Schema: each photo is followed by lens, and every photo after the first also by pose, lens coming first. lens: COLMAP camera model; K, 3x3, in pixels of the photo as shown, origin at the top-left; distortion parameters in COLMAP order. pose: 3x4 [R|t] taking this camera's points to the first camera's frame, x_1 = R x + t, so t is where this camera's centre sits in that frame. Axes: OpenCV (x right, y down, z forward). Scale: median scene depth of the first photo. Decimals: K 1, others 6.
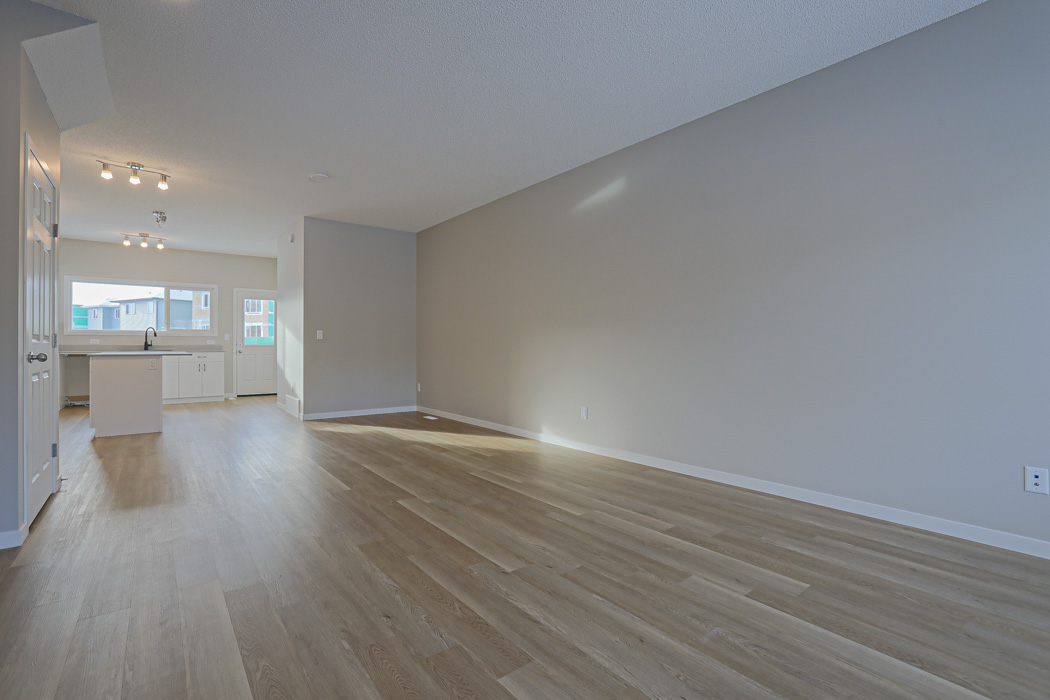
lens RADIAL K [[478.6, 0, 518.2], [0, 478.6, 344.7], [0, 0, 1]] dist [-0.078259, 0.033046]
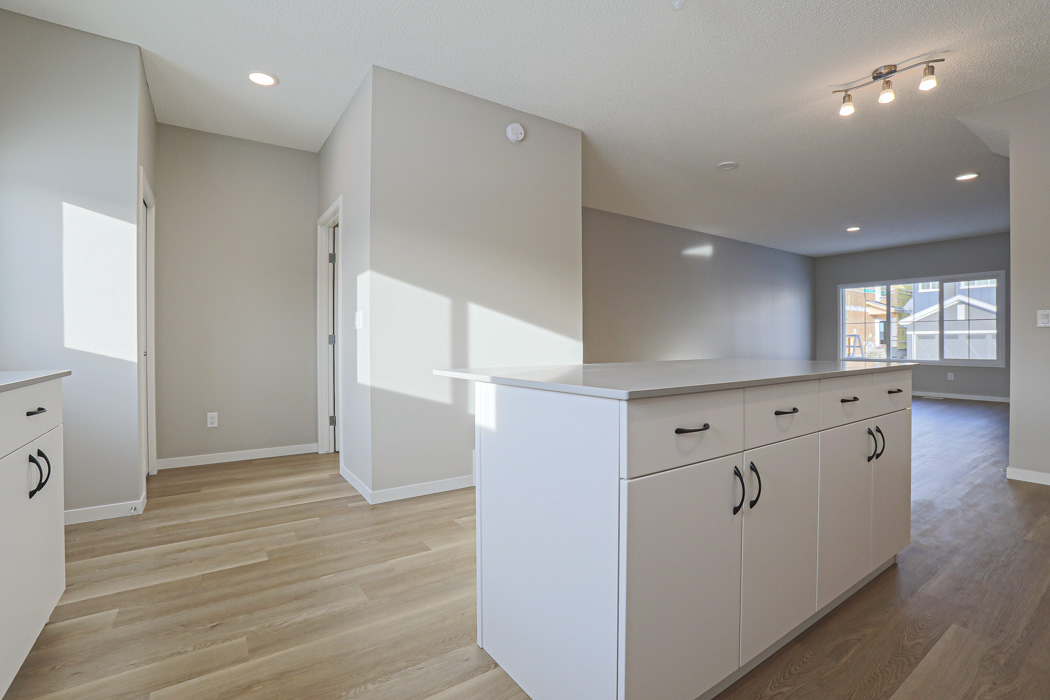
lens RADIAL K [[478.6, 0, 518.2], [0, 478.6, 344.7], [0, 0, 1]] dist [-0.078259, 0.033046]
pose [[0.069268, -0.006877, 0.997574, -2.374000], [0.001532, 0.999976, 0.006788, 0.002082], [-0.997597, 0.001058, 0.069277, 2.291493]]
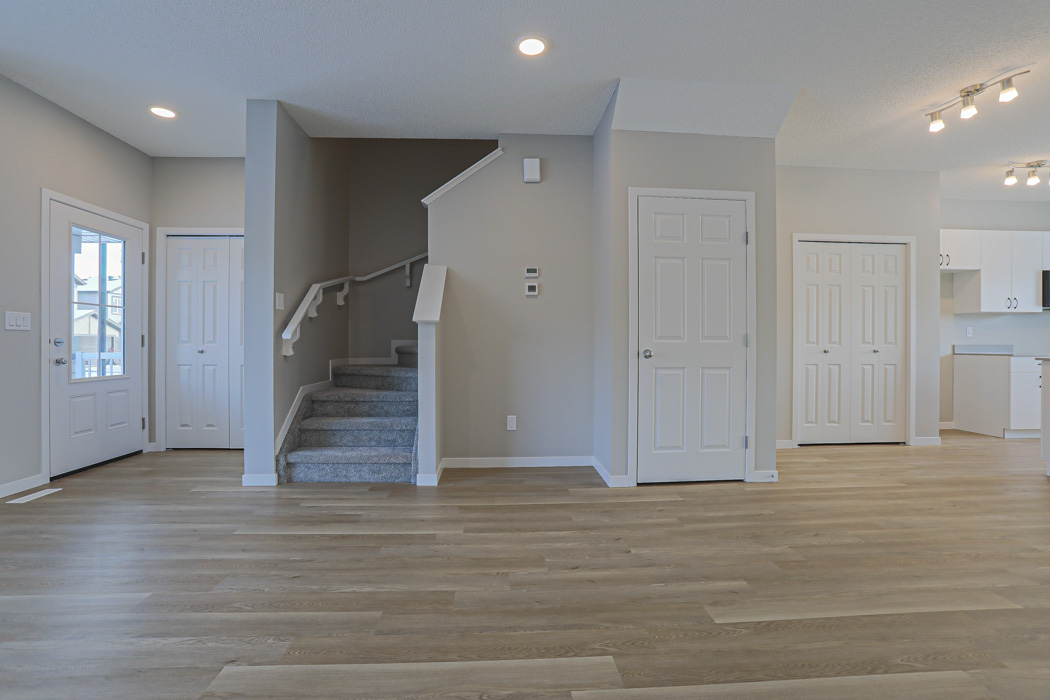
lens RADIAL K [[478.6, 0, 518.2], [0, 478.6, 344.7], [0, 0, 1]] dist [-0.078259, 0.033046]
pose [[-0.570333, -0.000555, -0.821413, 0.214069], [-0.000404, 1.000000, -0.000395, 0.001792], [0.821413, 0.000106, -0.570334, 1.272800]]
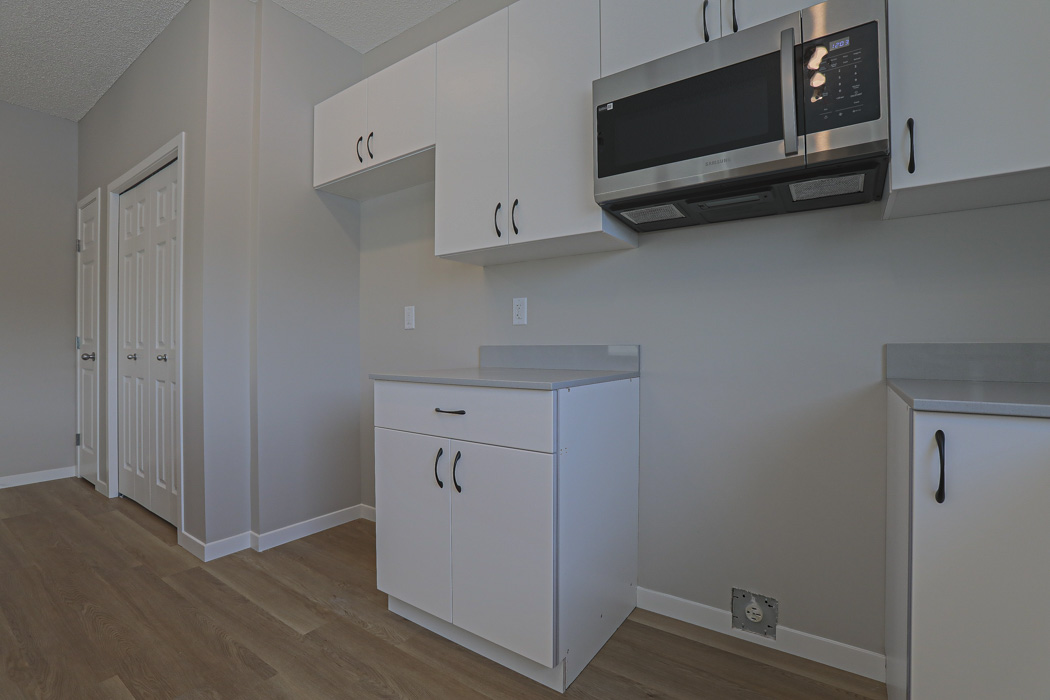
lens RADIAL K [[478.6, 0, 518.2], [0, 478.6, 344.7], [0, 0, 1]] dist [-0.078259, 0.033046]
pose [[-0.956732, -0.000432, -0.290970, -2.217692], [0.001193, 0.999985, -0.005408, 0.002994], [0.290968, -0.005521, -0.956717, 2.439215]]
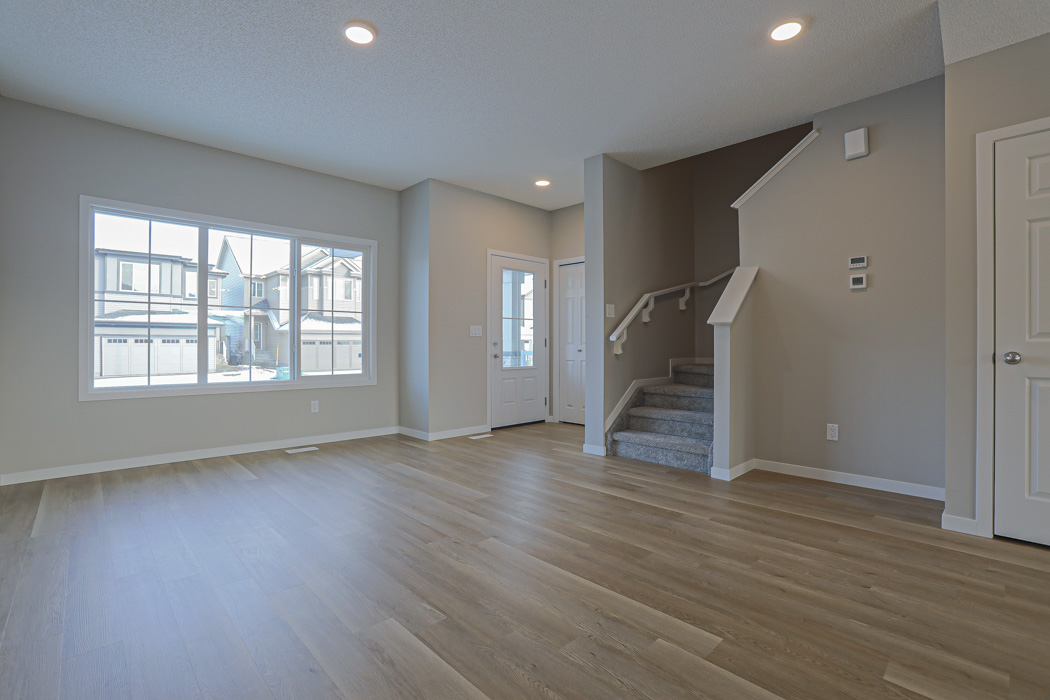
lens RADIAL K [[478.6, 0, 518.2], [0, 478.6, 344.7], [0, 0, 1]] dist [-0.078259, 0.033046]
pose [[-0.995308, -0.001154, -0.096752, 0.021221], [-0.000966, 0.999998, -0.001986, 0.002718], [0.096754, -0.001883, -0.995307, 1.585319]]
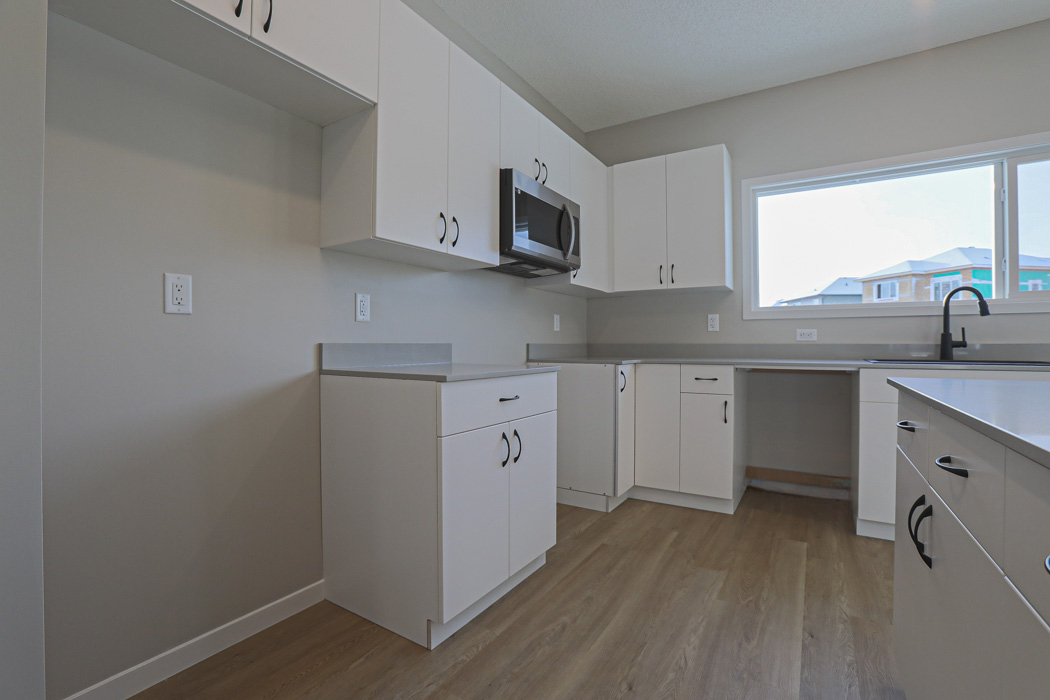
lens RADIAL K [[478.6, 0, 518.2], [0, 478.6, 344.7], [0, 0, 1]] dist [-0.078259, 0.033046]
pose [[0.335304, -0.000811, -0.942110, -1.701331], [0.002115, 0.999998, -0.000108, 0.002806], [0.942108, -0.001956, 0.335305, 1.712974]]
